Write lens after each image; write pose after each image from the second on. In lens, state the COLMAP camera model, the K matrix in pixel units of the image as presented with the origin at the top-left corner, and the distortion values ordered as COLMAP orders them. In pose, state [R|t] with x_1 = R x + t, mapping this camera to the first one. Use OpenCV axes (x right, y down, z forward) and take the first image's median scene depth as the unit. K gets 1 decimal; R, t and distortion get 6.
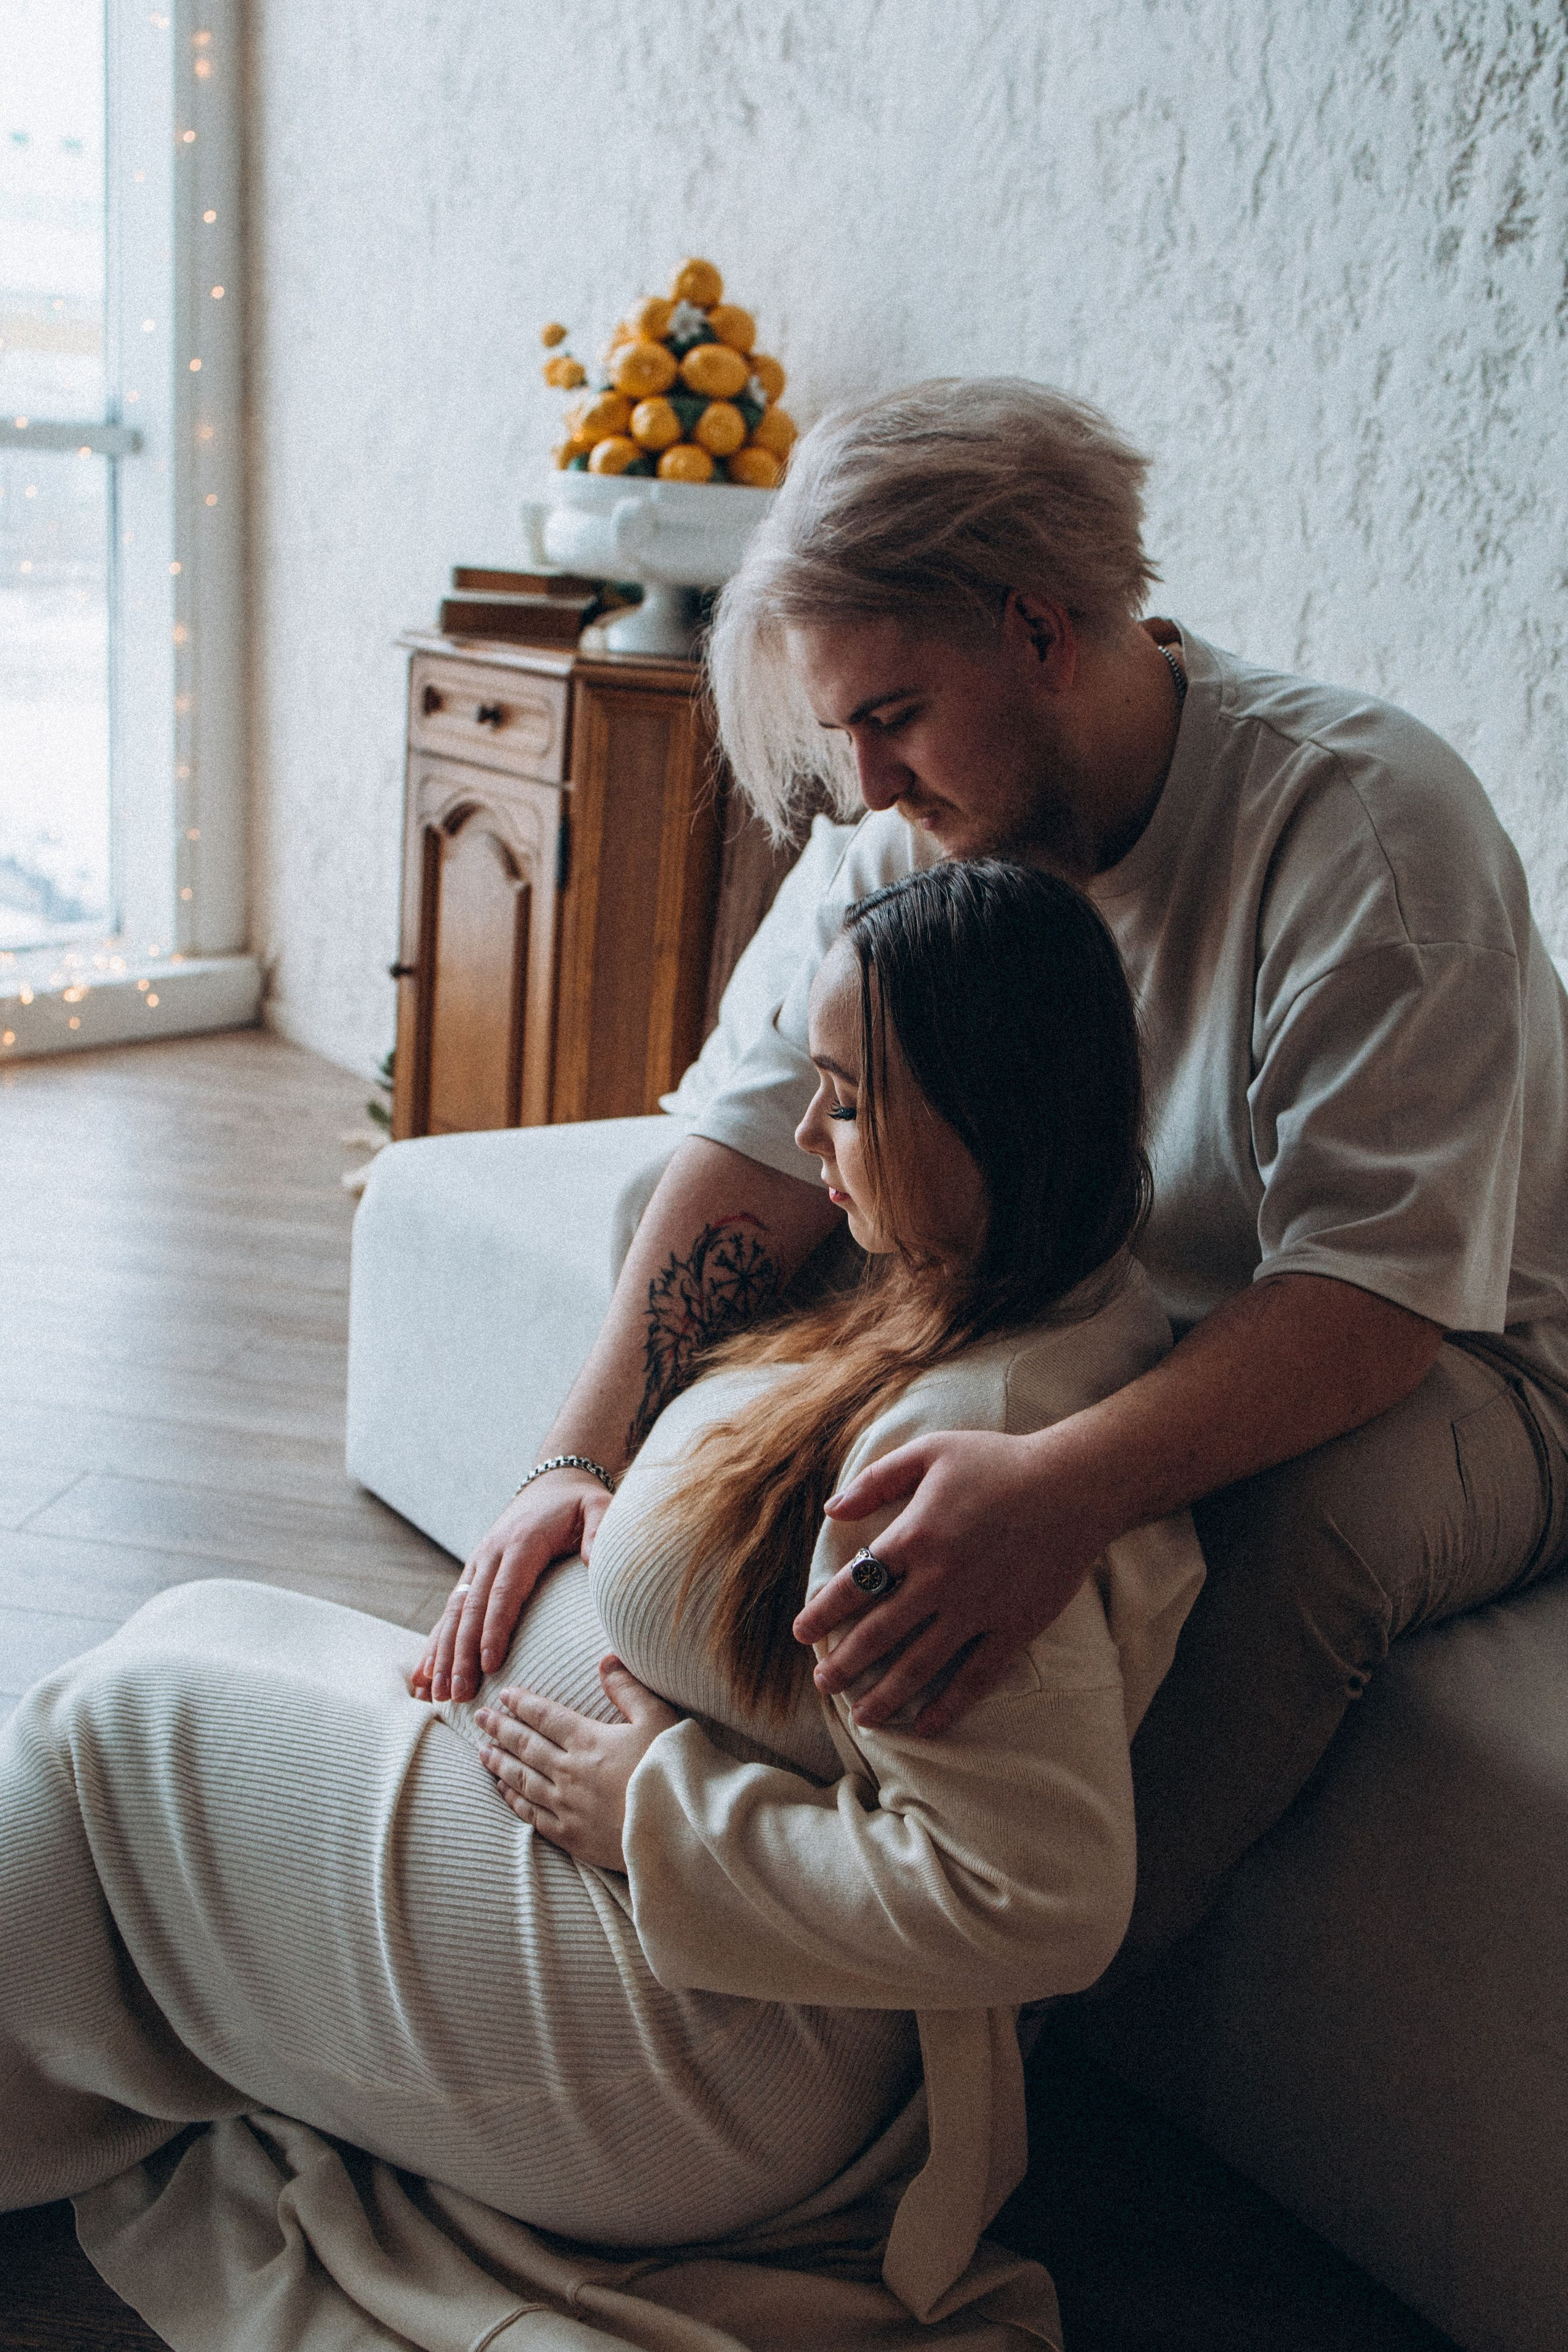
lens RADIAL K [[2551.7, 0, 781.1], [0, 2551.7, 1229.5], [0, 0, 1]] dist [0.001028, 0.001811]
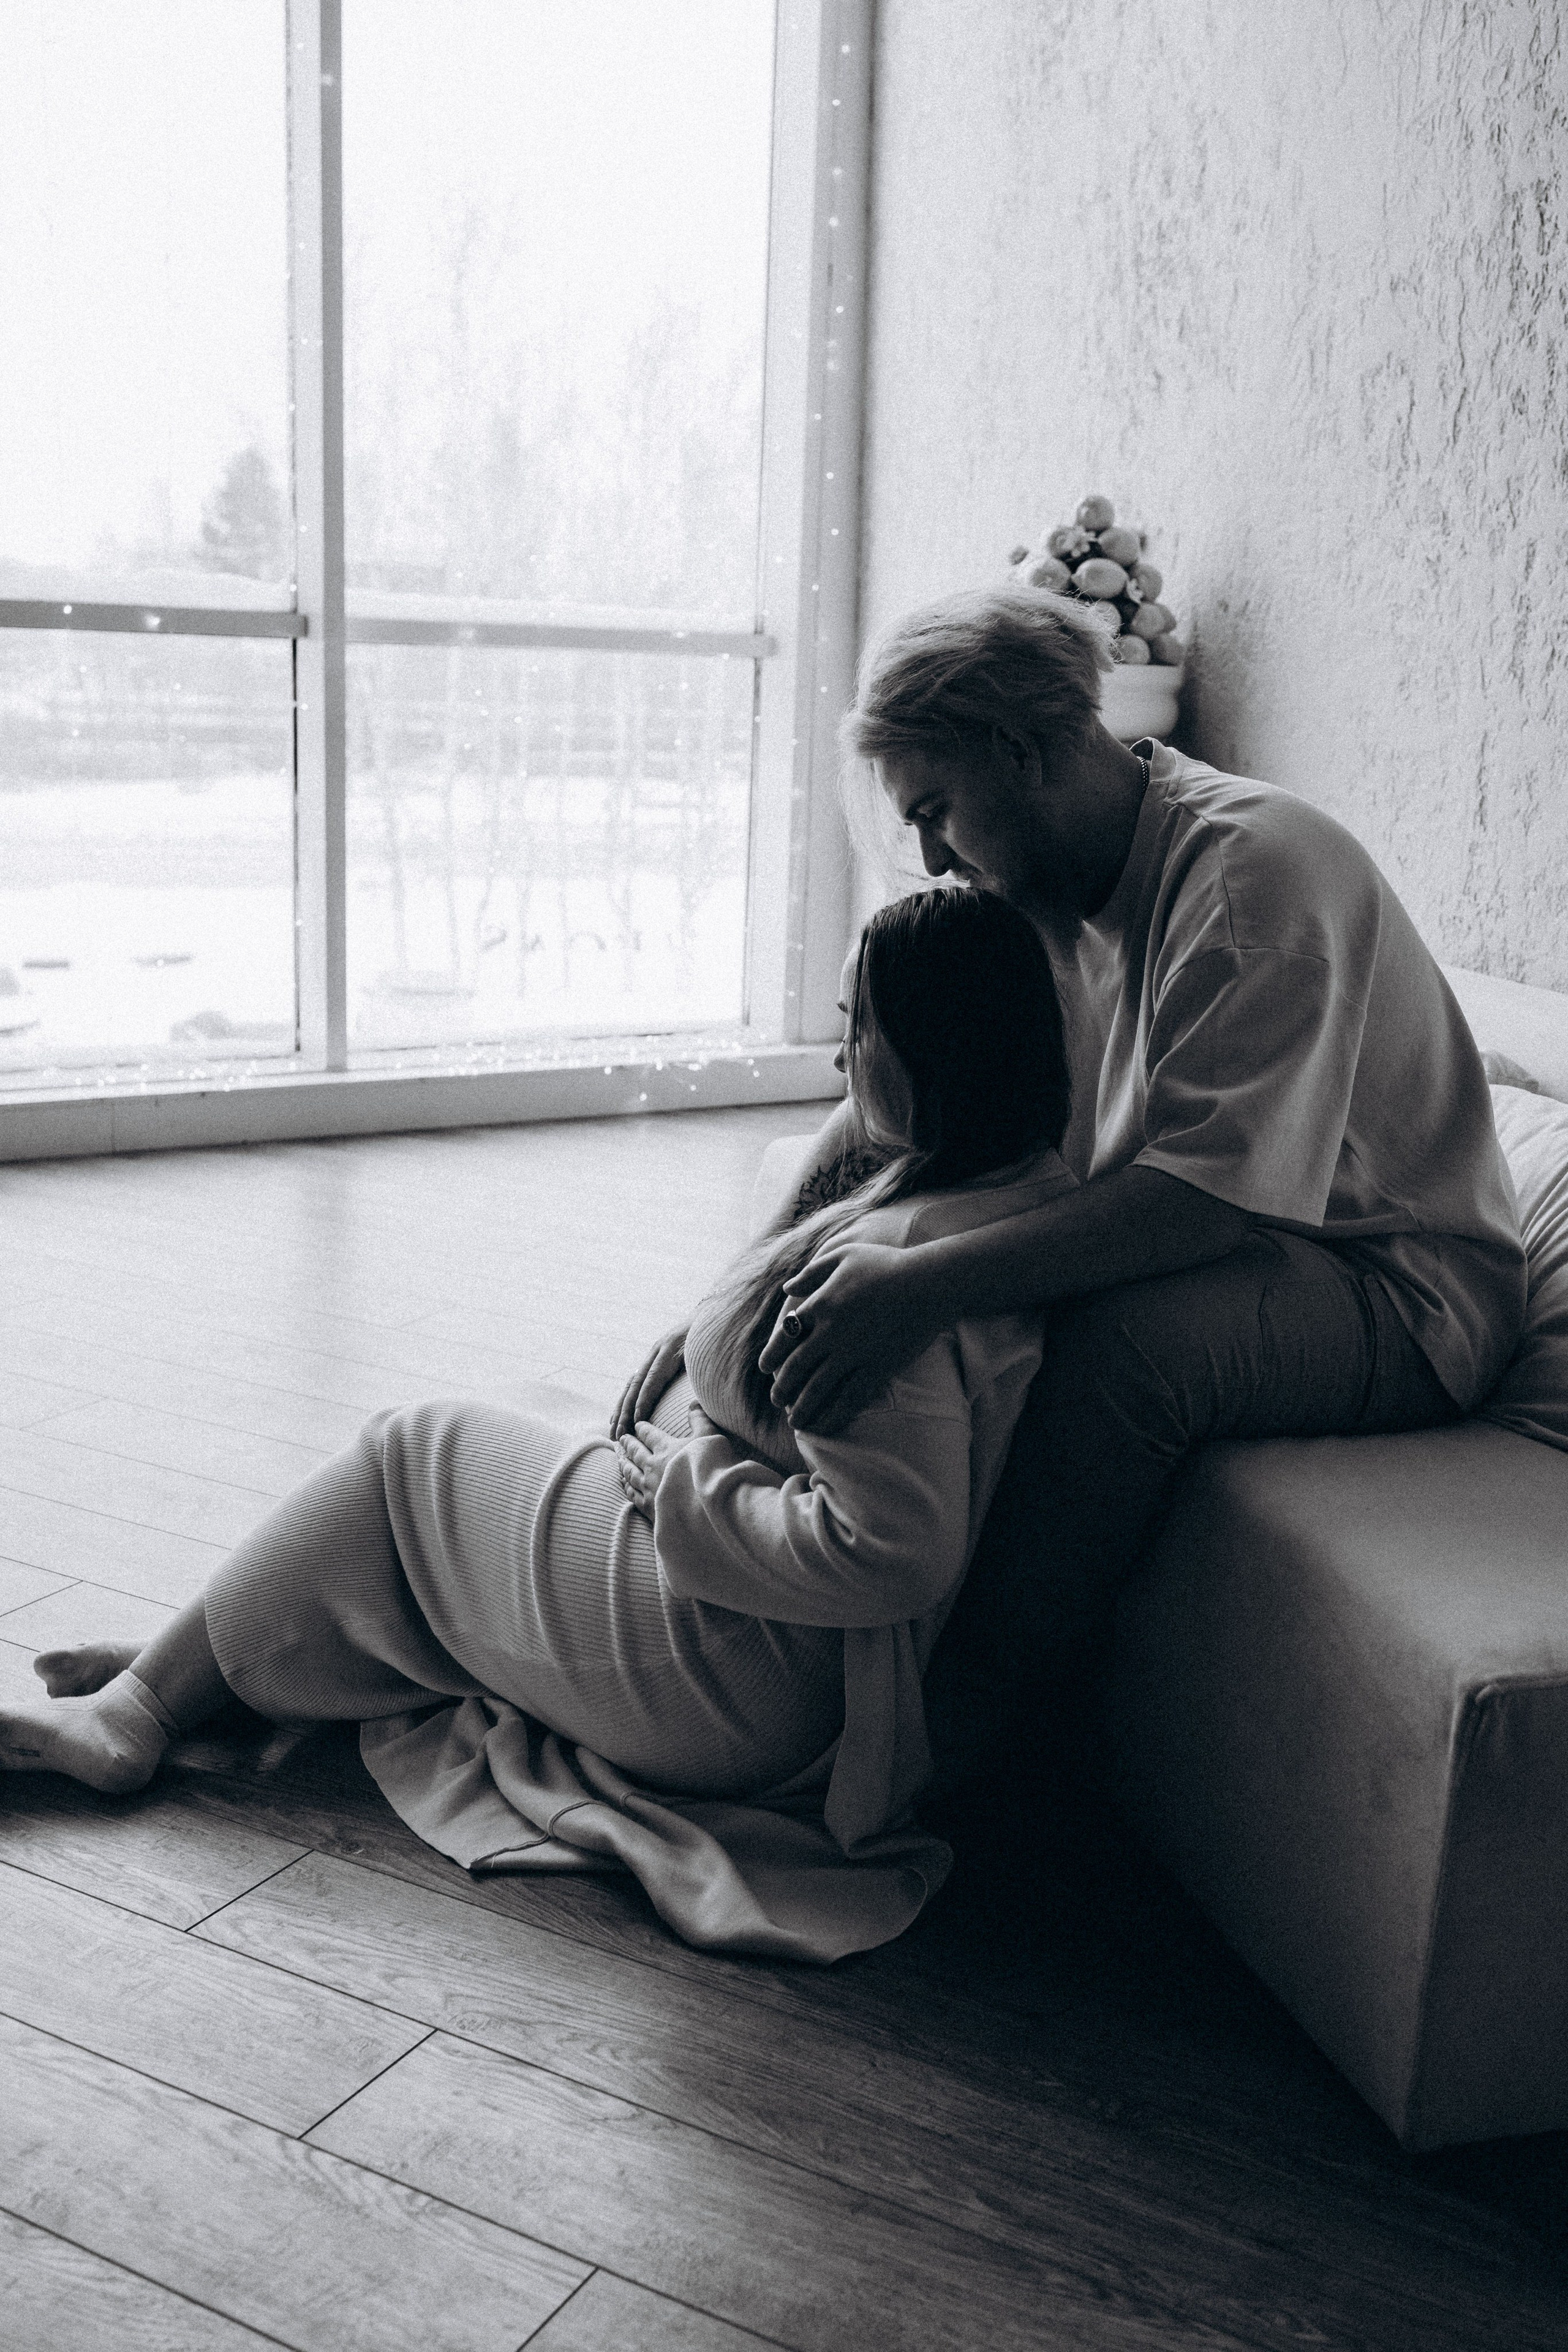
lens RADIAL K [[2418.8, 0, 784.0], [0, 2418.8, 1176.0], [0, 0, 1]] dist [0.008498, 0.016864]
pose [[0.944454, 0.040196, -0.326176, 0.290105], [-0.067373, 0.995094, -0.072452, 0.085157], [0.321663, 0.090403, 0.942529, -0.237741]]
